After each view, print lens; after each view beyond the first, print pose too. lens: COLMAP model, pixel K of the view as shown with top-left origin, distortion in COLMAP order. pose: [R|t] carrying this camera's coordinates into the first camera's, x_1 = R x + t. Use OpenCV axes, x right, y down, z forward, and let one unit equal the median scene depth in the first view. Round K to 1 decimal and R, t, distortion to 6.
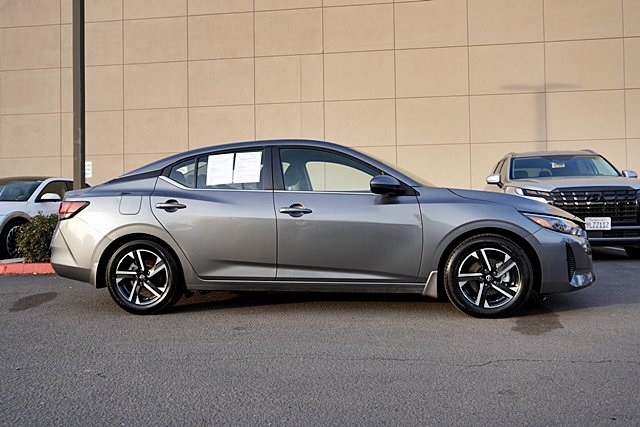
lens RADIAL K [[547.8, 0, 326.9], [0, 547.8, 212.9], [0, 0, 1]] dist [-0.013073, 0.011211]
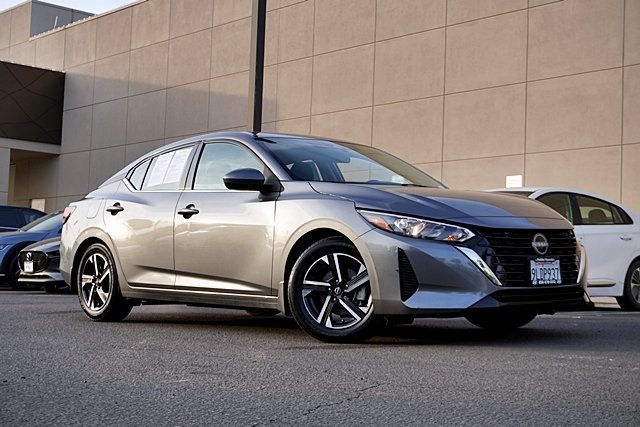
lens RADIAL K [[1043.4, 0, 322.2], [0, 1043.4, 217.6], [0, 0, 1]] dist [0.041840, 0.000000]
pose [[0.752609, -0.006312, -0.658437, 1.202664], [-0.030615, 0.998537, -0.044565, 0.073525], [0.657755, 0.053698, 0.751315, -0.141222]]
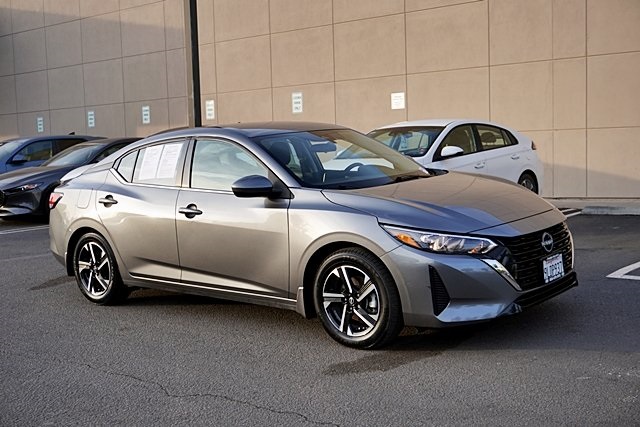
lens RADIAL K [[821.2, 0, 313.4], [0, 821.2, 209.8], [0, 0, 1]] dist [0.015760, 0.000000]
pose [[0.837617, 0.026871, -0.545597, 0.863948], [0.031025, 0.994837, 0.096627, -0.132541], [0.545377, -0.097863, 0.832459, -0.058547]]
